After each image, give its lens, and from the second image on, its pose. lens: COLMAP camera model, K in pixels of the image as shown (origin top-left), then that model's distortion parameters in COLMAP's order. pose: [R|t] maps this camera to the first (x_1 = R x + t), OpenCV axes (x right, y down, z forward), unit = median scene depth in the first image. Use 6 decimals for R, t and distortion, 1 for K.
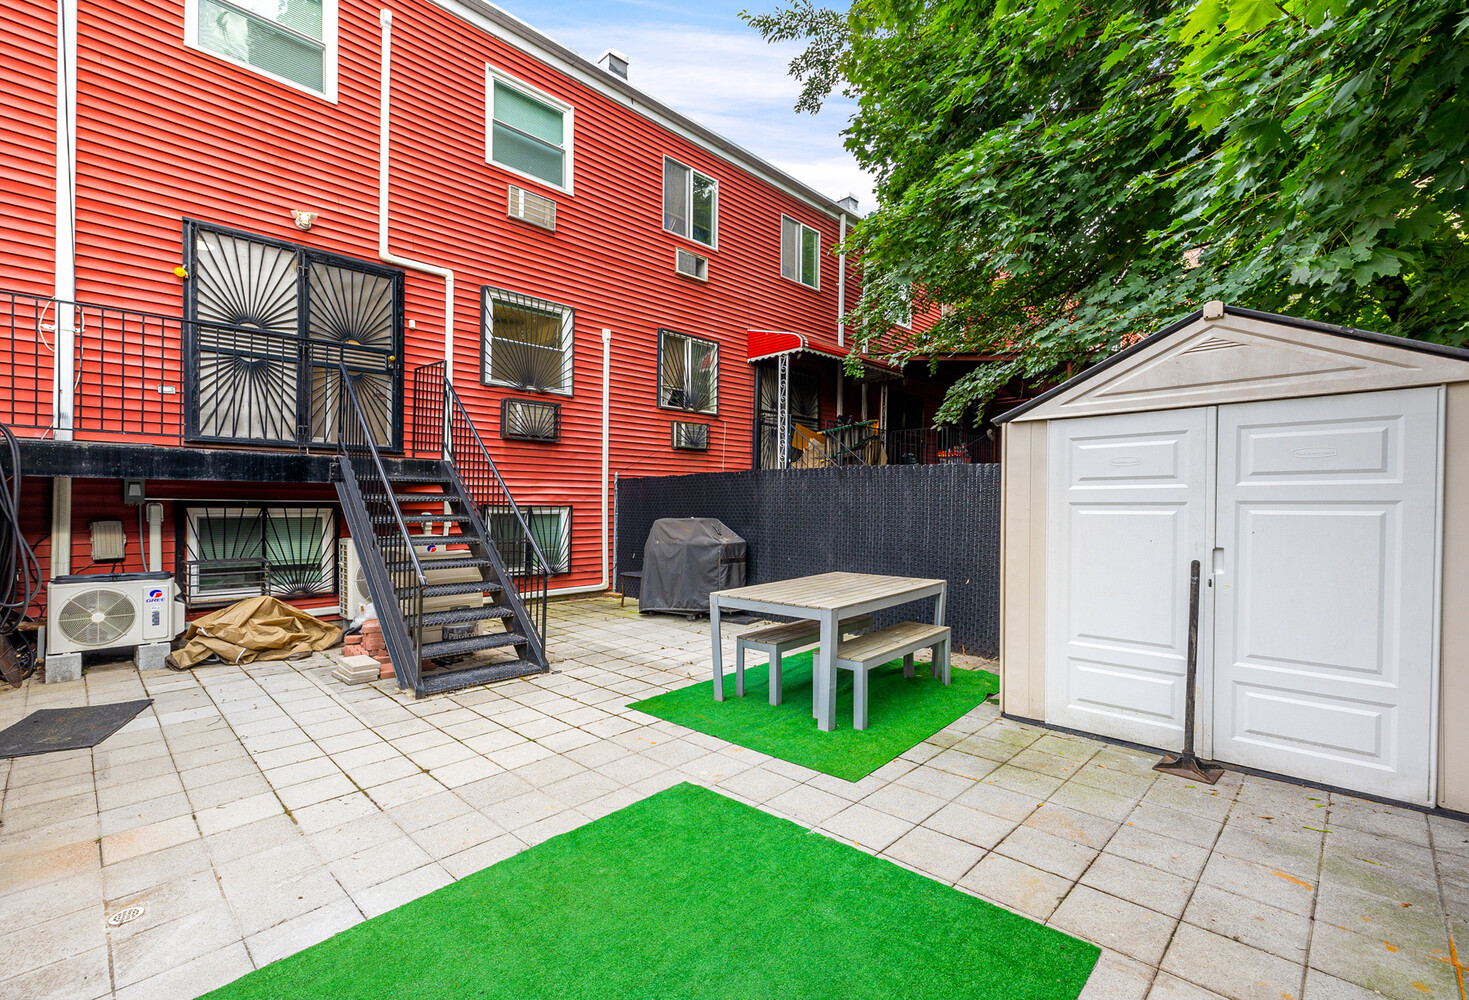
lens RADIAL K [[657.8, 0, 743.3], [0, 657.8, 501.7], [0, 0, 1]] dist [0.013189, 0.000585]
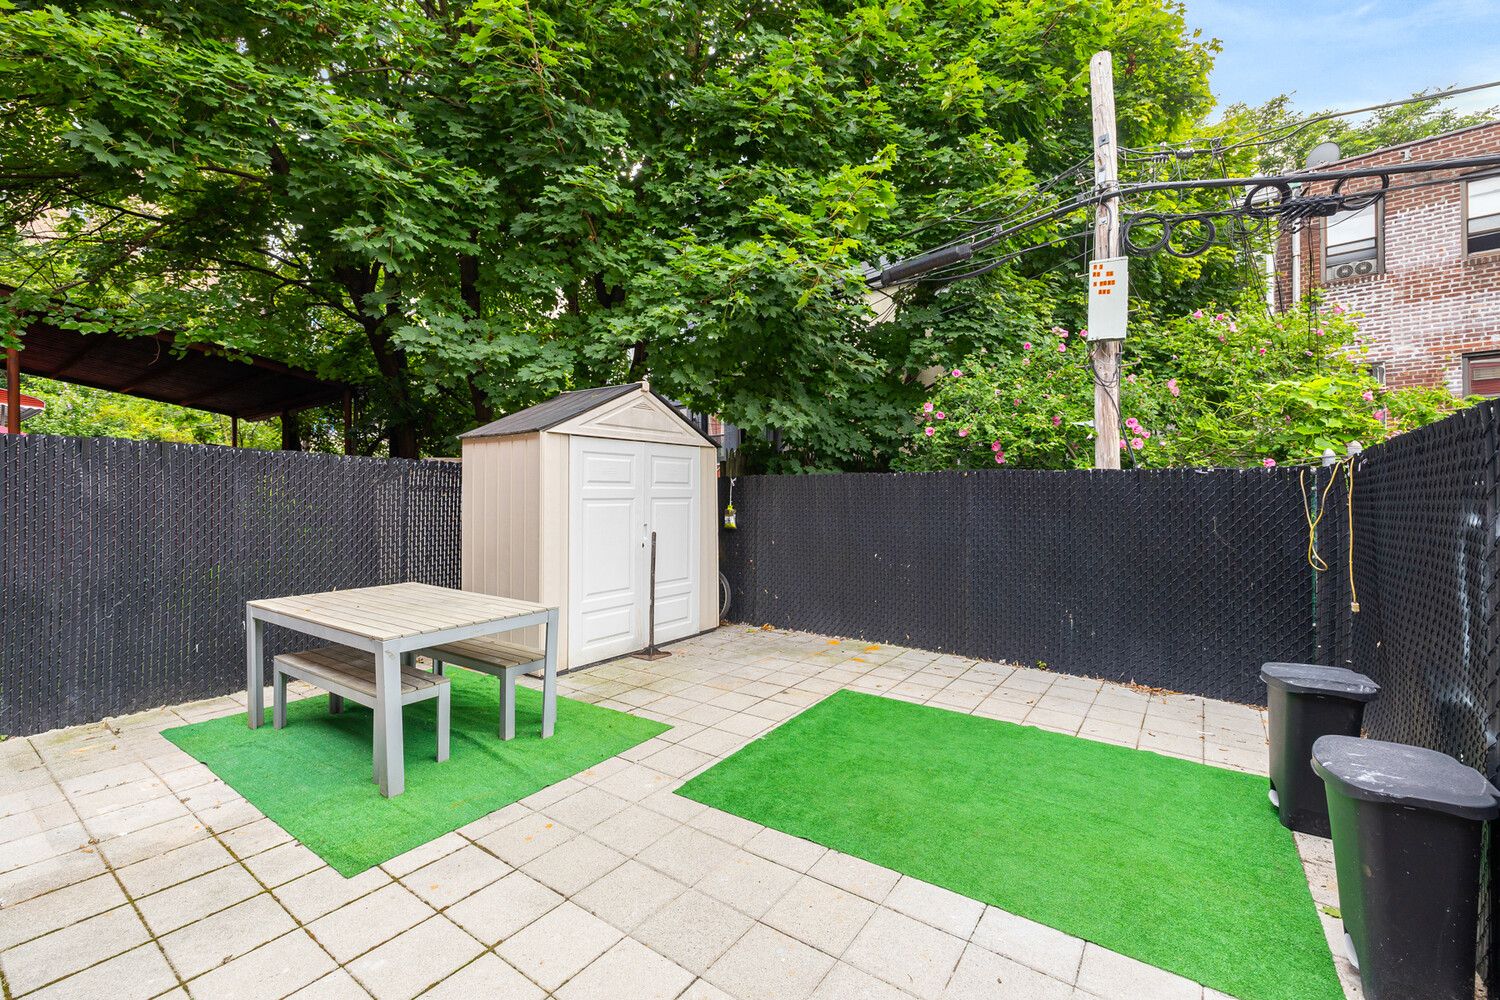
lens RADIAL K [[628.3, 0, 757.1], [0, 628.3, 502.1], [0, 0, 1]] dist [0.002852, -0.001198]
pose [[-0.153352, -0.003542, 0.988165, -0.948757], [-0.000163, 0.999994, 0.003559, 0.006248], [-0.988172, 0.000385, -0.153352, 0.973091]]
